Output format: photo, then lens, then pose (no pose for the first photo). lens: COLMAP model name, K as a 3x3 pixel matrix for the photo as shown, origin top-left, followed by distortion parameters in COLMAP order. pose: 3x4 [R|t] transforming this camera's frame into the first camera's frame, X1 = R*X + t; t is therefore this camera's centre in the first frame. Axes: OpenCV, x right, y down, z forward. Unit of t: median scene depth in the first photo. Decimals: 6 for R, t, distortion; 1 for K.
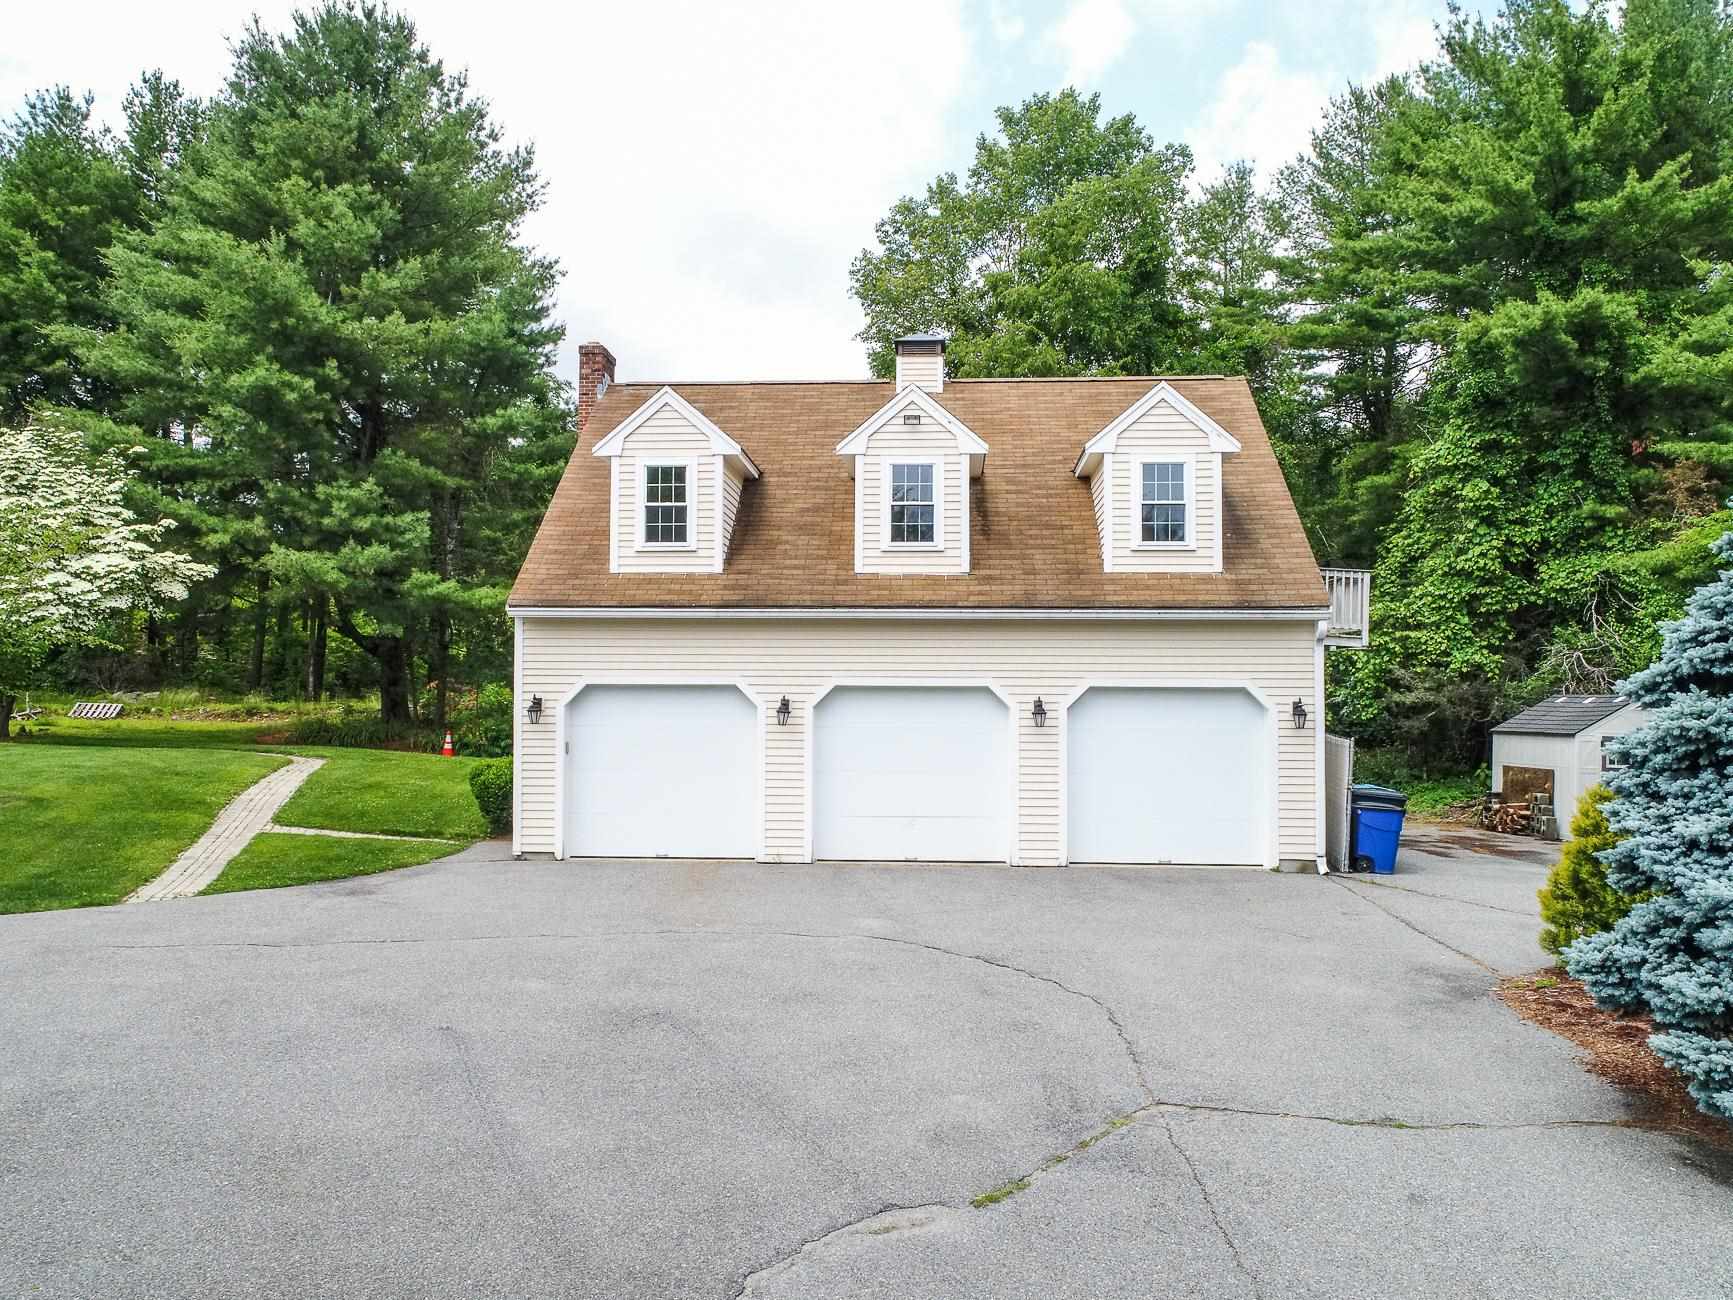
lens RADIAL K [[1269.0, 0, 866.5], [0, 1269.0, 650.0], [0, 0, 1]] dist [-0.005498, -0.001803]
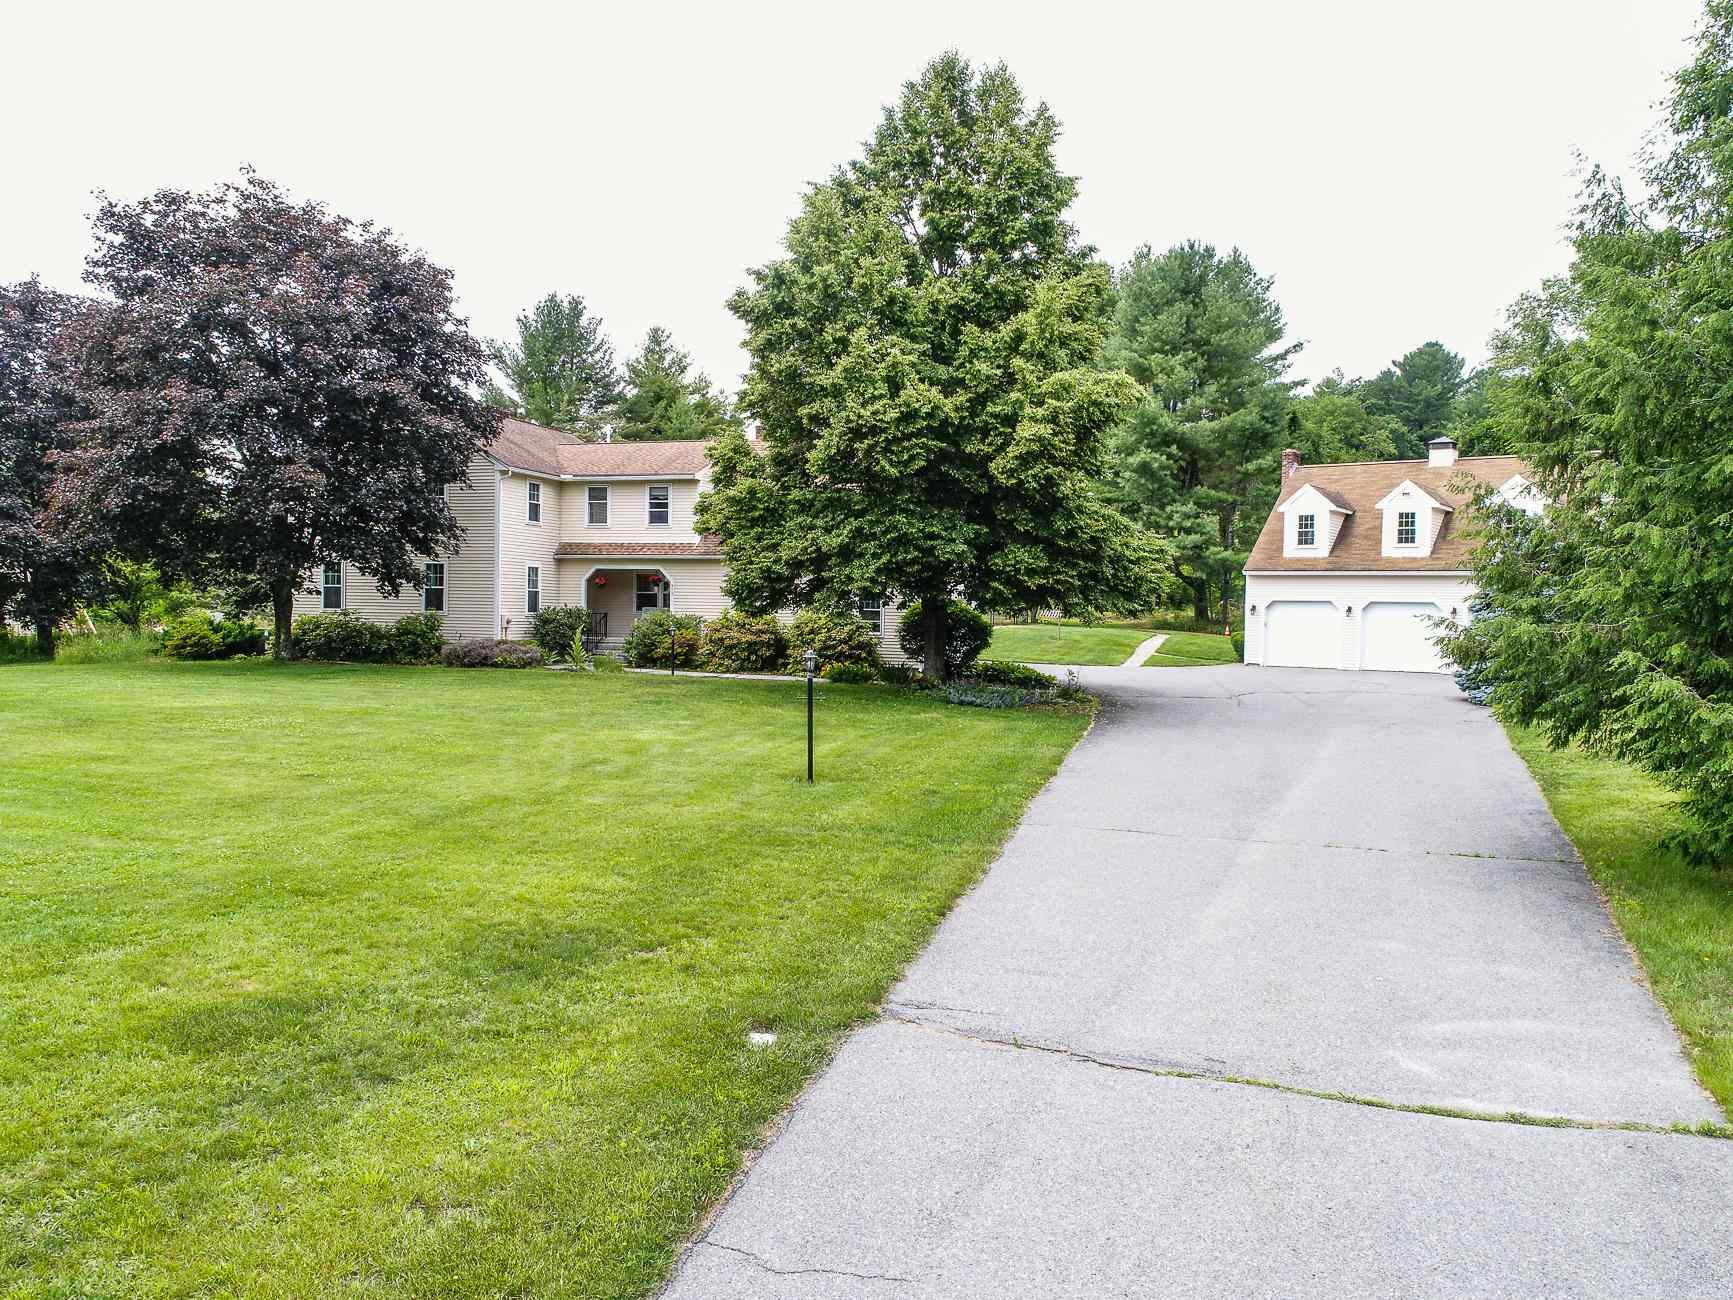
lens RADIAL K [[1298.7, 0, 866.5], [0, 1298.7, 650.0], [0, 0, 1]] dist [-0.004821, 0.000519]
pose [[0.821973, 0.029973, -0.568738, 0.382164], [0.003206, 0.998355, 0.057248, -0.016326], [0.569518, -0.048880, 0.820524, -1.043399]]
